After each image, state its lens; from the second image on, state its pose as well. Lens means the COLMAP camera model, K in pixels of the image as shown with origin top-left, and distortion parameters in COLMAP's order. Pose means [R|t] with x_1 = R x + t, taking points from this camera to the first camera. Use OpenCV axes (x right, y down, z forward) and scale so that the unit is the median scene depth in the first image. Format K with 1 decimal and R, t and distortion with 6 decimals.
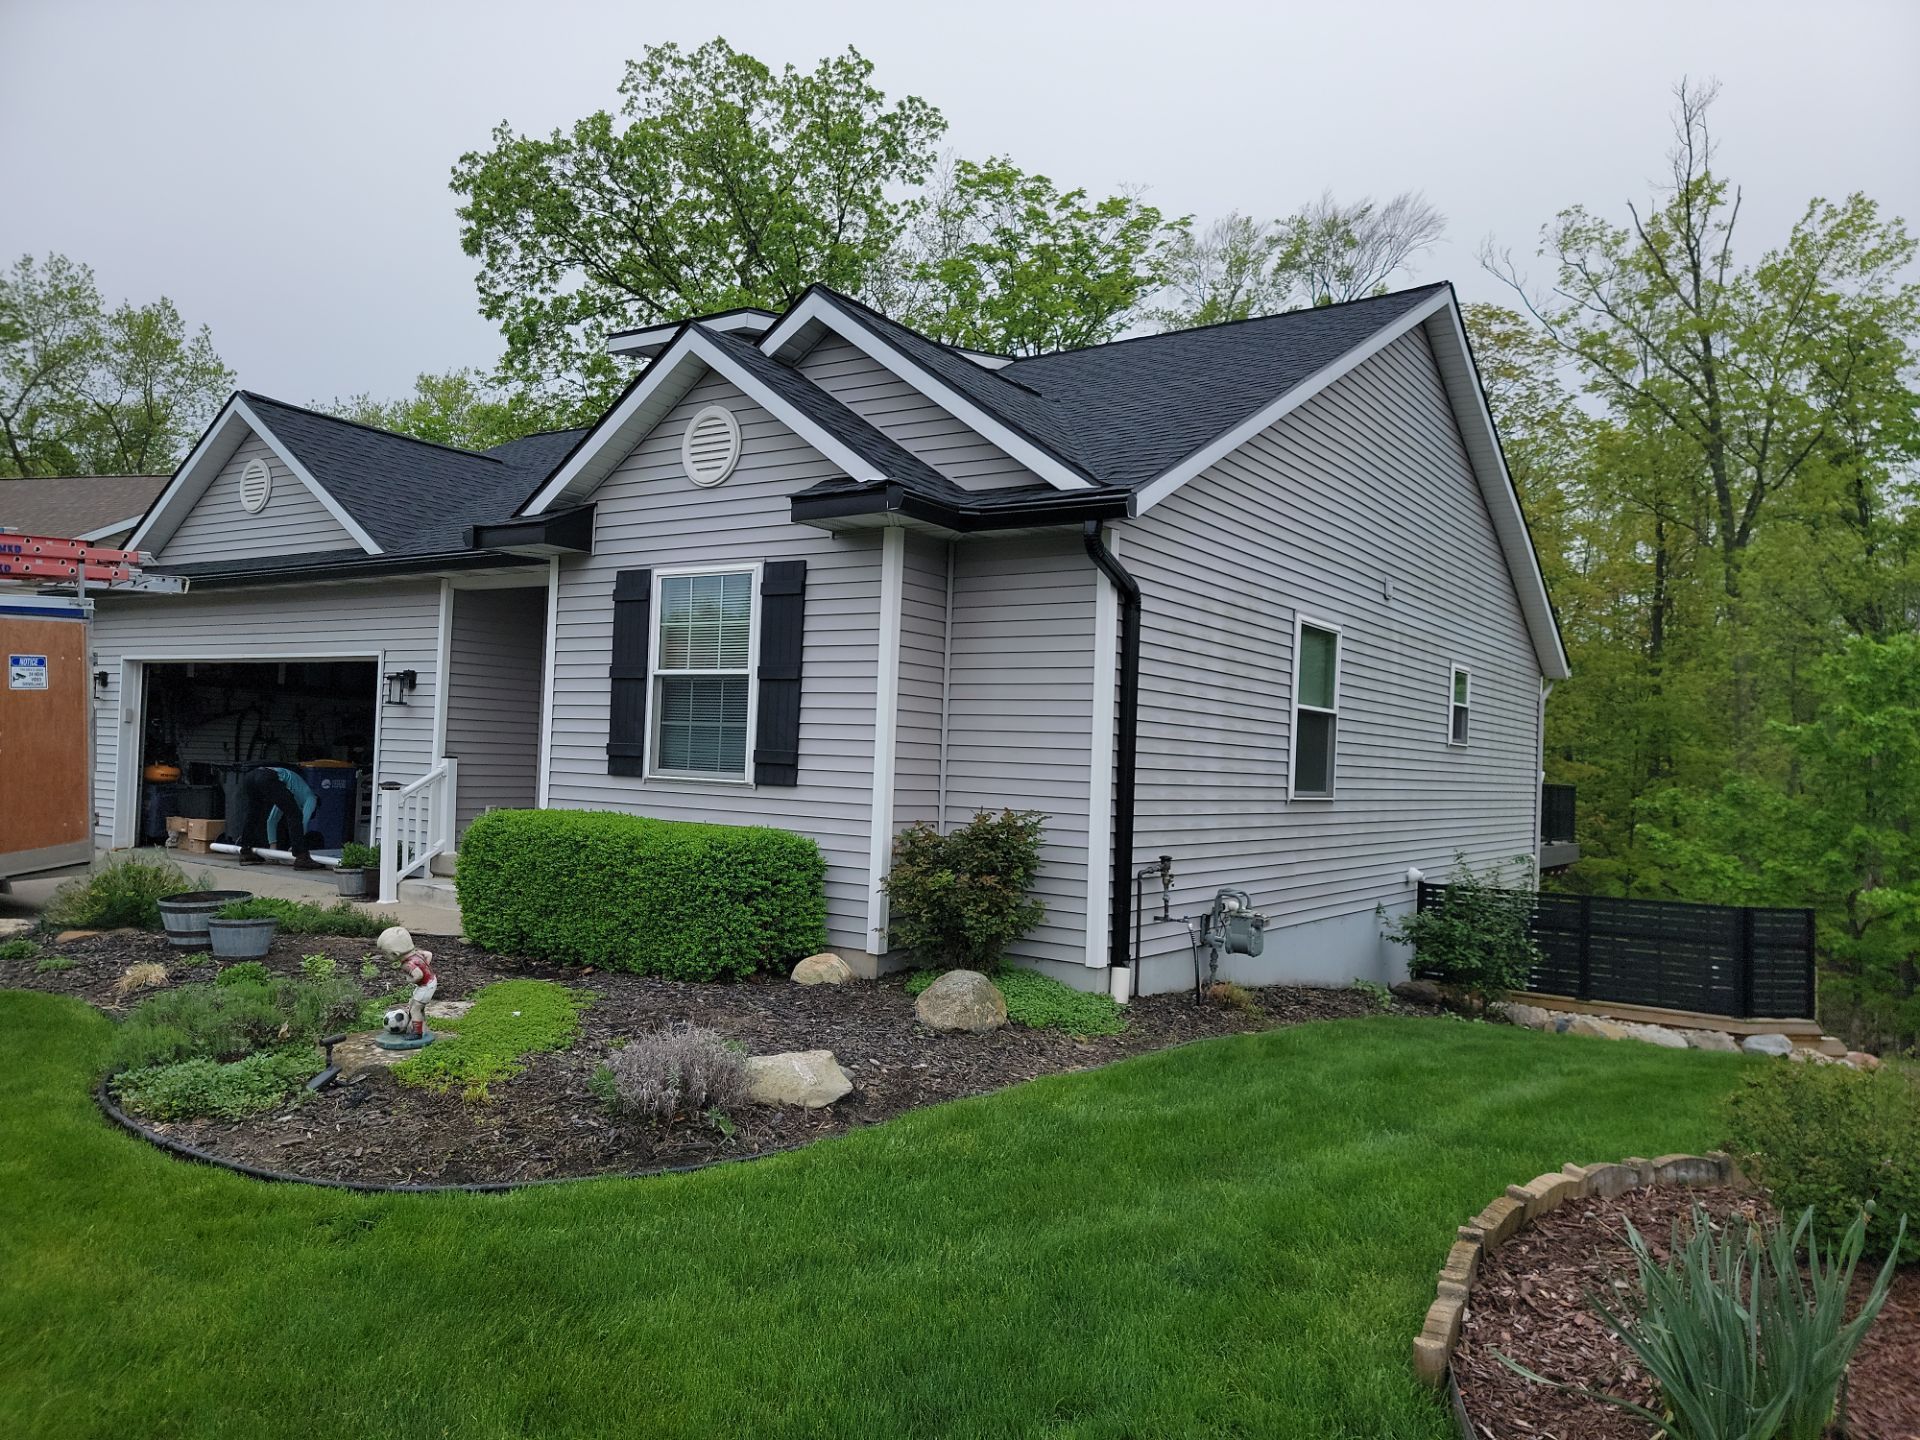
lens RADIAL K [[1348.6, 0, 972.0], [0, 1348.6, 723.7], [0, 0, 1]] dist [0.072464, -0.063059]
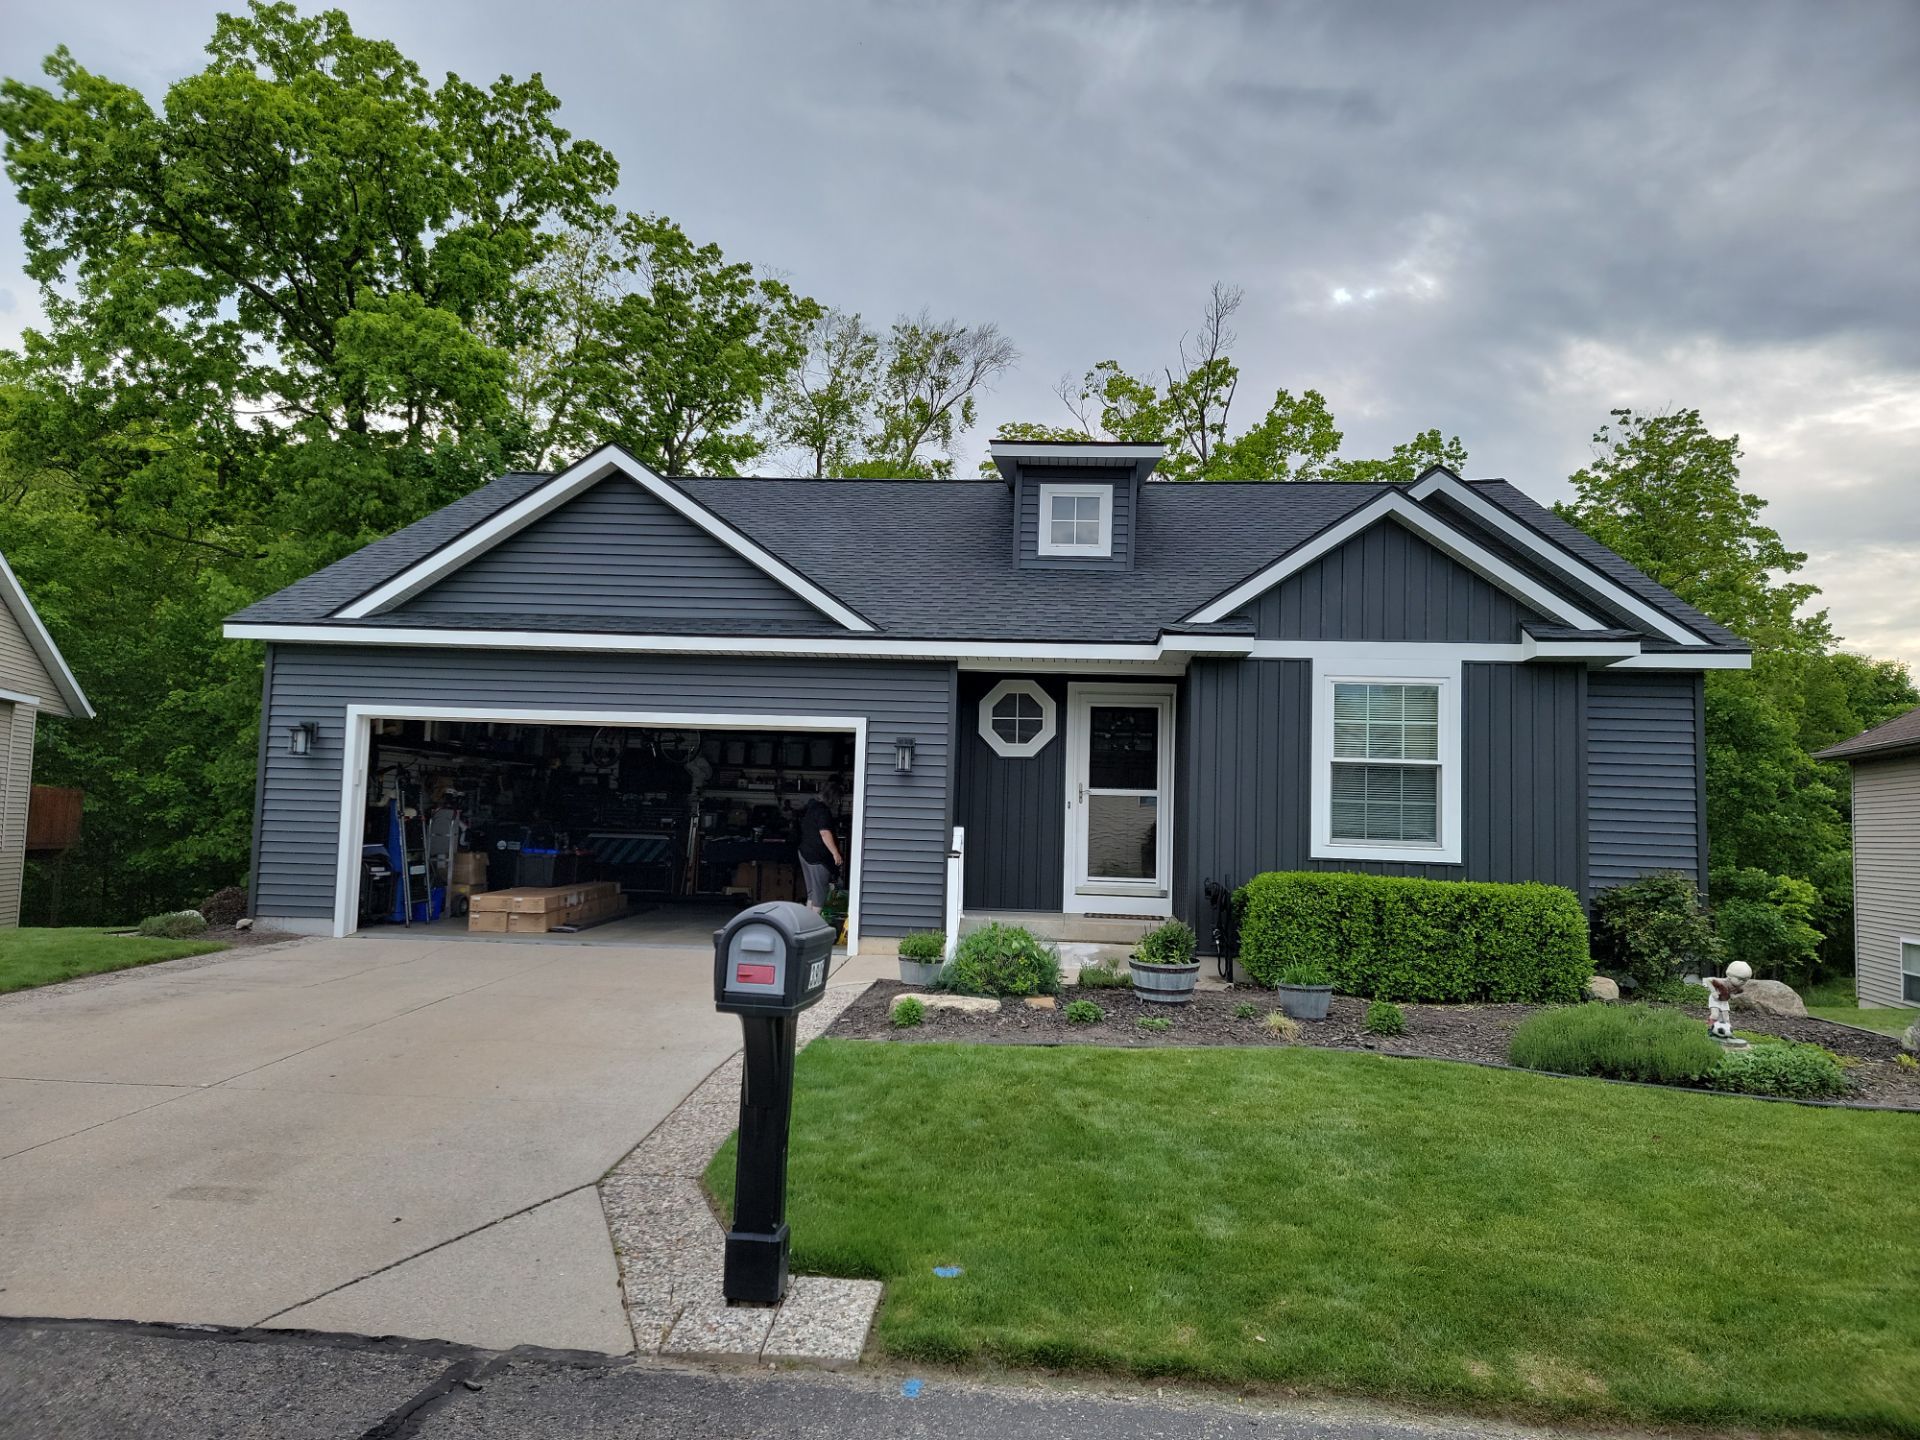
lens RADIAL K [[1347.2, 0, 956.5], [0, 1347.2, 734.5], [0, 0, 1]] dist [0.107119, -0.129236]
pose [[0.866684, 0.026453, 0.498155, -0.704833], [-0.012162, 0.999417, -0.031911, -0.010751], [-0.498709, 0.021598, 0.866500, 0.060654]]
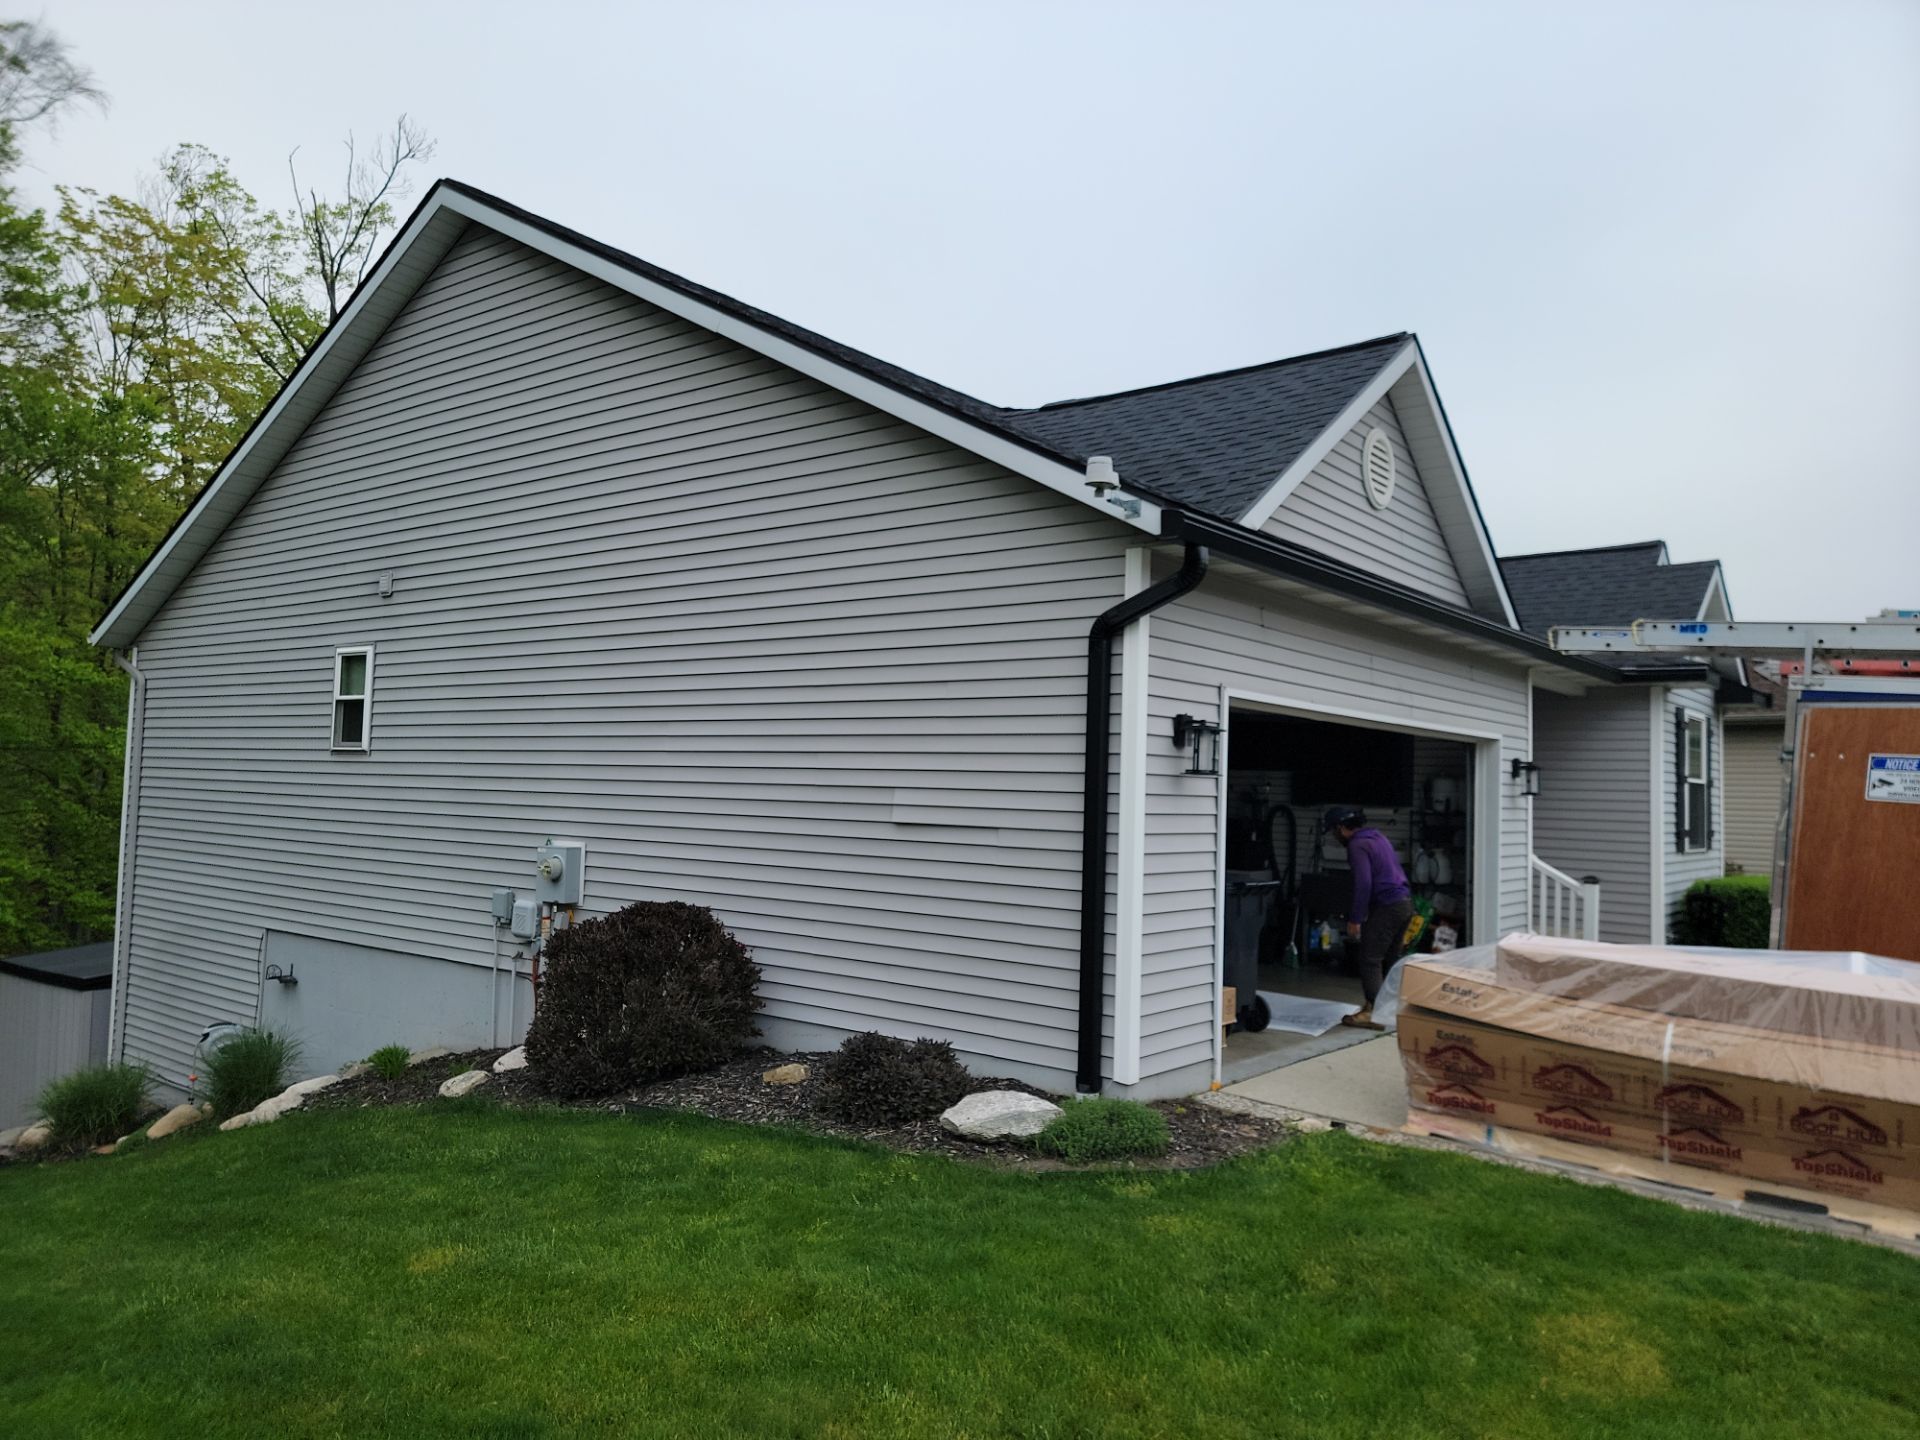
lens RADIAL K [[1367.4, 0, 960.0], [0, 1367.4, 720.0], [0, 0, 1]] dist [0.046400, -0.057001]
pose [[0.080976, 0.017722, 0.996559, -1.100219], [-0.052270, 0.998542, -0.013510, -0.025731], [-0.995345, -0.050996, 0.081784, 1.035050]]
